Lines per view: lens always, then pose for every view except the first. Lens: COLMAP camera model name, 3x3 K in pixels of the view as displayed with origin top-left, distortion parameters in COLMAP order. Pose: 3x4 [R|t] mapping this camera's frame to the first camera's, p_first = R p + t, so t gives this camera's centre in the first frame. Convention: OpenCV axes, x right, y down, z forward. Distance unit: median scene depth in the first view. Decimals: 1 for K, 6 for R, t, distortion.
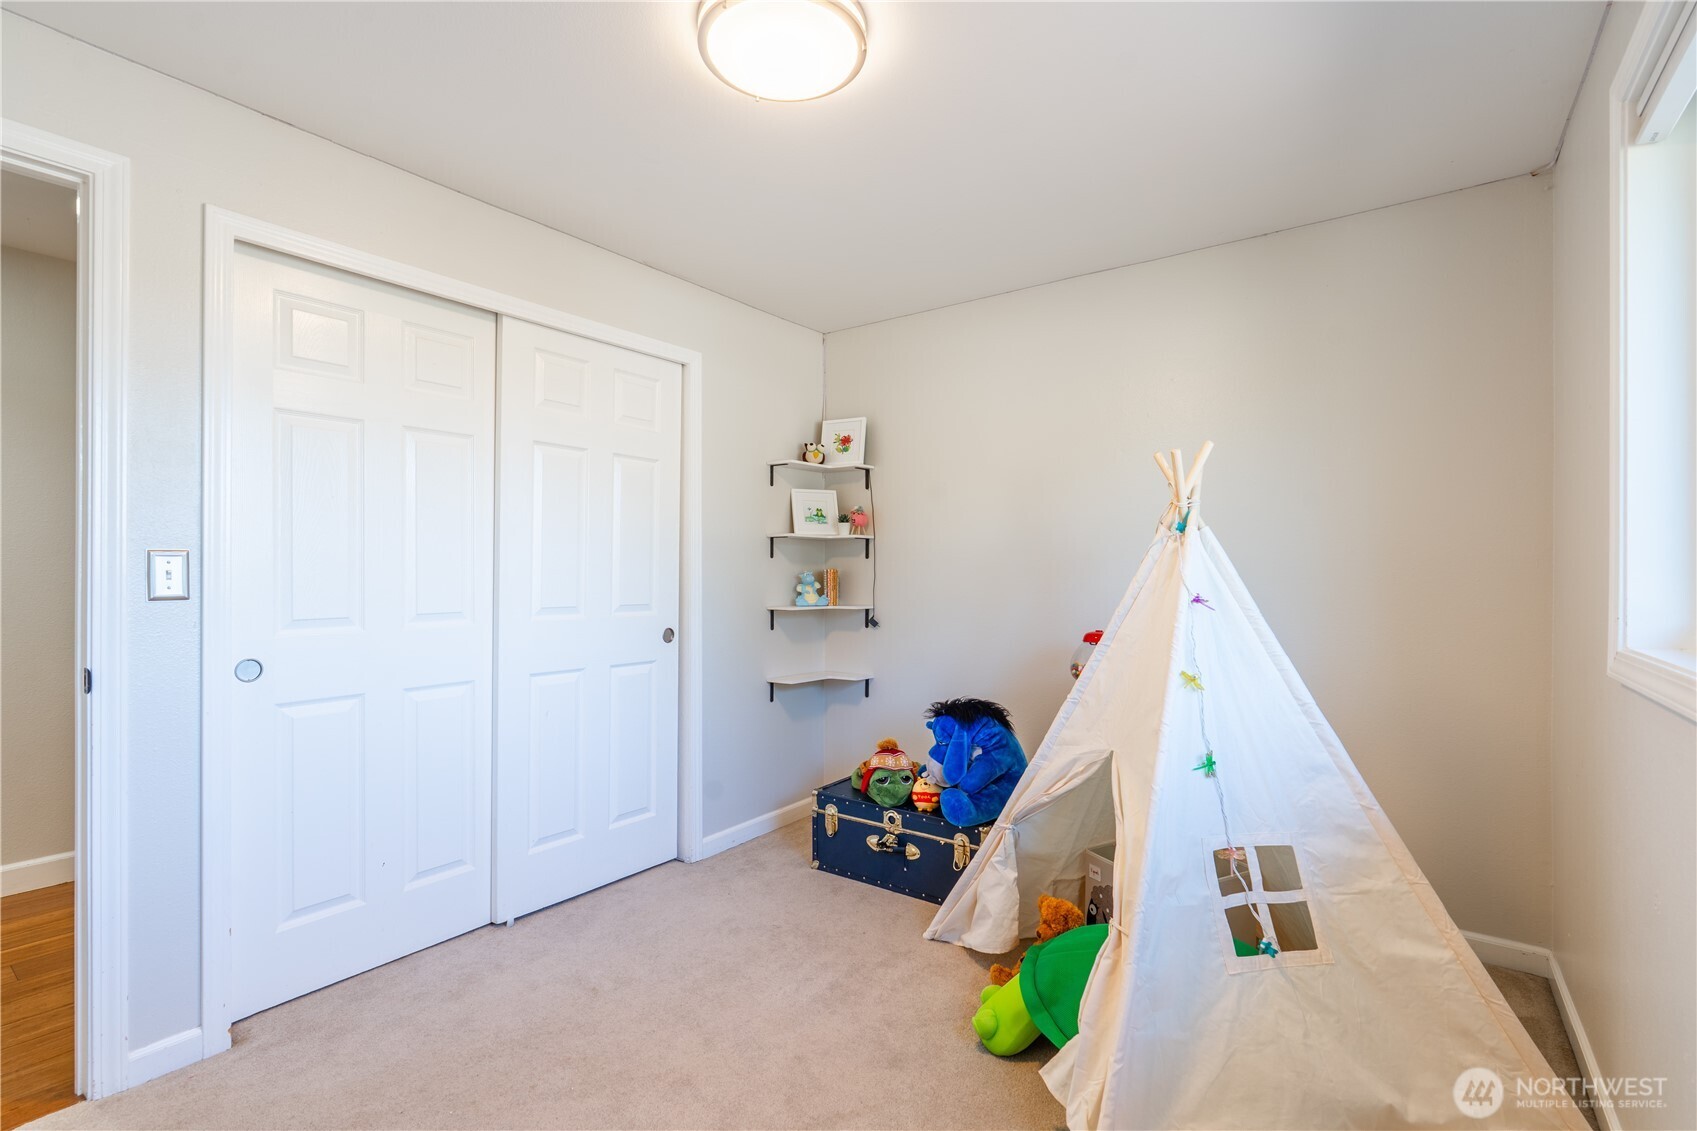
lens RADIAL K [[775.8, 0, 853.6], [0, 775.8, 563.0], [0, 0, 1]] dist [0.000868, 0.000141]
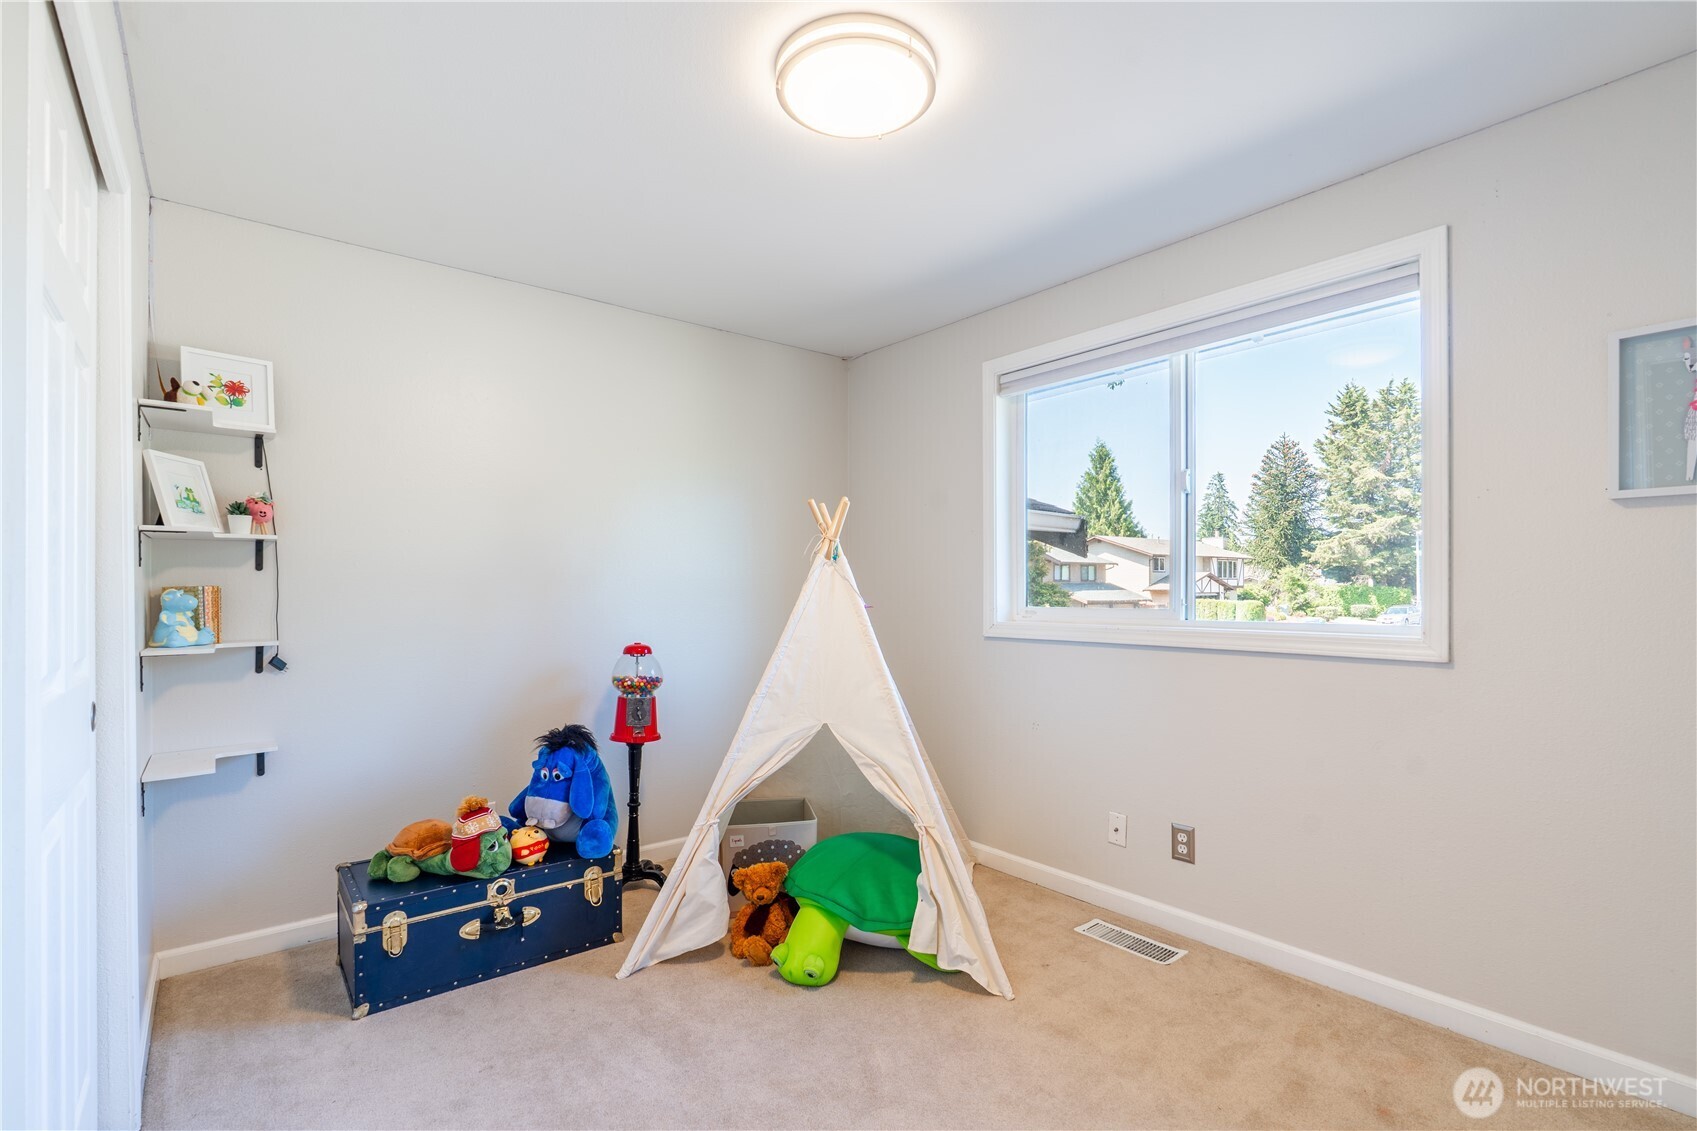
lens RADIAL K [[775.8, 0, 853.2], [0, 775.8, 582.0], [0, 0, 1]] dist [0.000868, 0.000141]
pose [[0.260318, 0.002498, 0.965520, -0.616371], [-0.009304, 0.999957, -0.000079, -0.000489], [-0.965478, -0.008963, 0.260330, 0.402092]]
